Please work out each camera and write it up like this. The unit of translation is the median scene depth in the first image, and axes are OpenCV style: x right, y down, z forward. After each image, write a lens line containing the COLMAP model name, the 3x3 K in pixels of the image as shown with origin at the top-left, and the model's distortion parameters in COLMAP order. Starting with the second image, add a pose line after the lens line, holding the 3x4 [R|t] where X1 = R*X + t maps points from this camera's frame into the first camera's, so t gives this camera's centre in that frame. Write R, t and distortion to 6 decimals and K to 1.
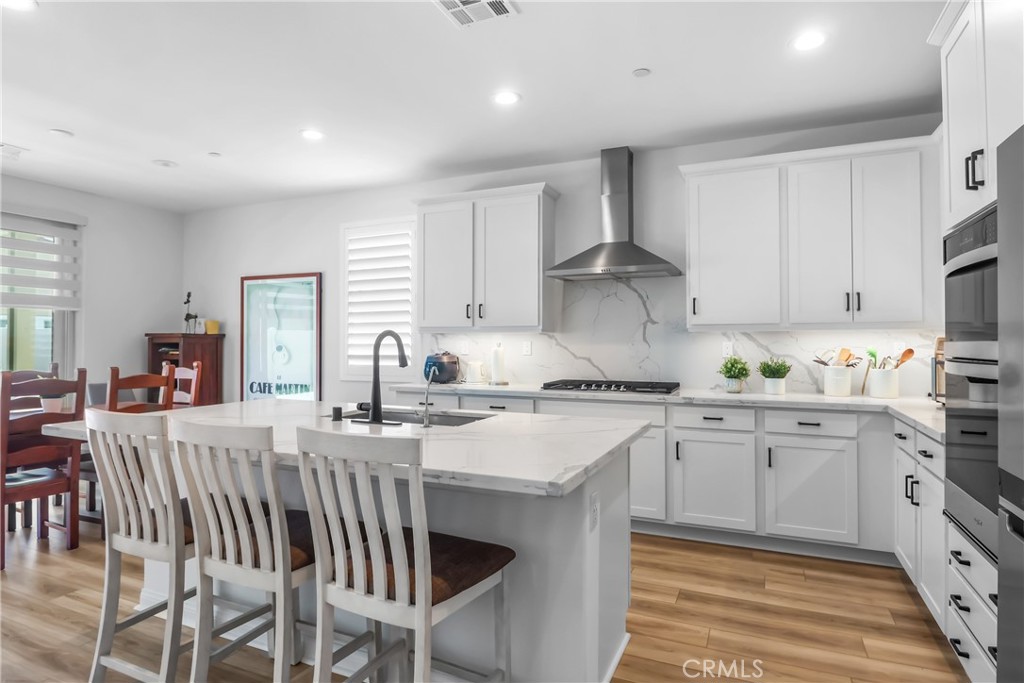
lens RADIAL K [[558.9, 0, 521.2], [0, 558.9, 339.0], [0, 0, 1]] dist [-0.005460, -0.002884]
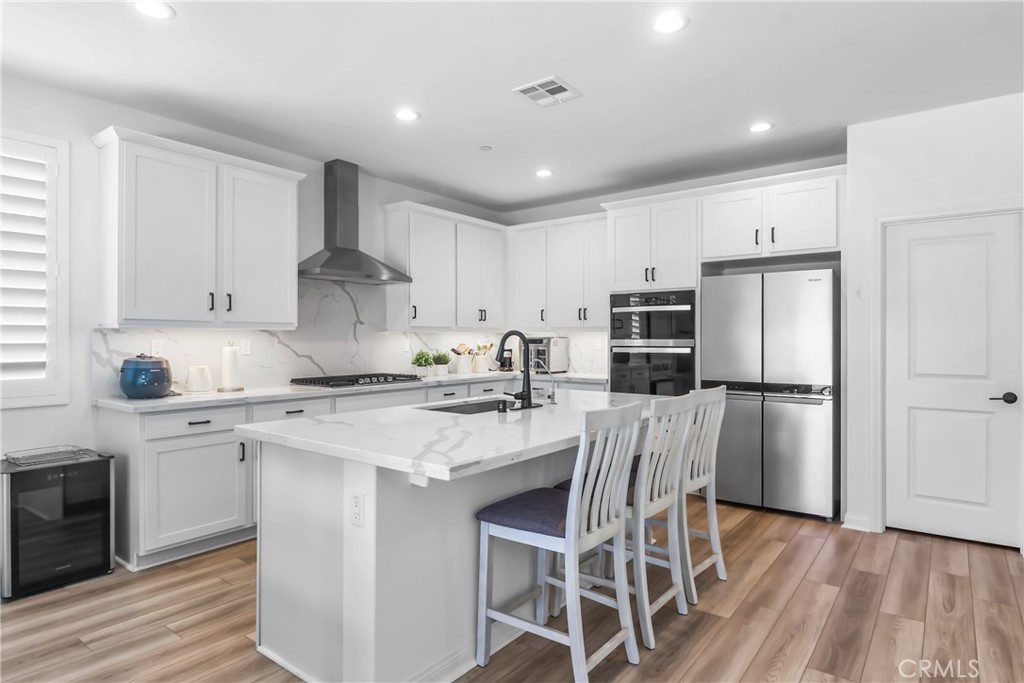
lens RADIAL K [[558.9, 0, 518.8], [0, 558.9, 339.2], [0, 0, 1]] dist [-0.005460, -0.002884]
pose [[0.235139, -0.000707, 0.971961, -0.803611], [-0.003583, 0.999992, 0.001594, 0.000947], [-0.971955, -0.003857, 0.235135, 0.410818]]
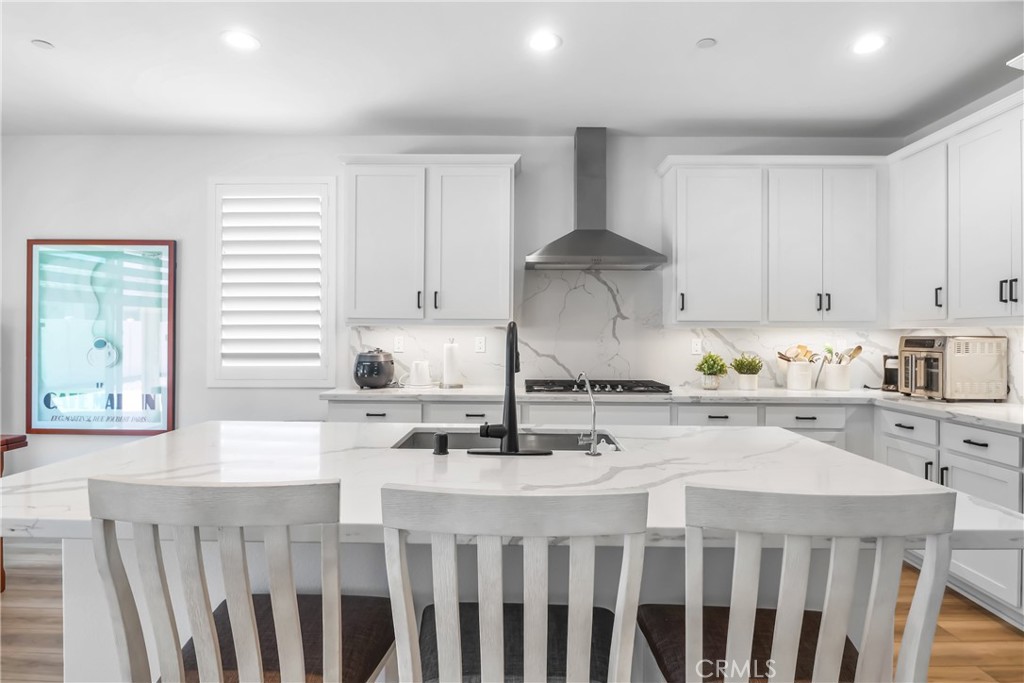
lens RADIAL K [[558.9, 0, 520.3], [0, 558.9, 336.3], [0, 0, 1]] dist [-0.005460, -0.002884]
pose [[0.920232, 0.006325, 0.391322, -0.294656], [-0.007810, 0.999967, 0.002204, 0.001228], [-0.391295, -0.005084, 0.920251, 0.194188]]
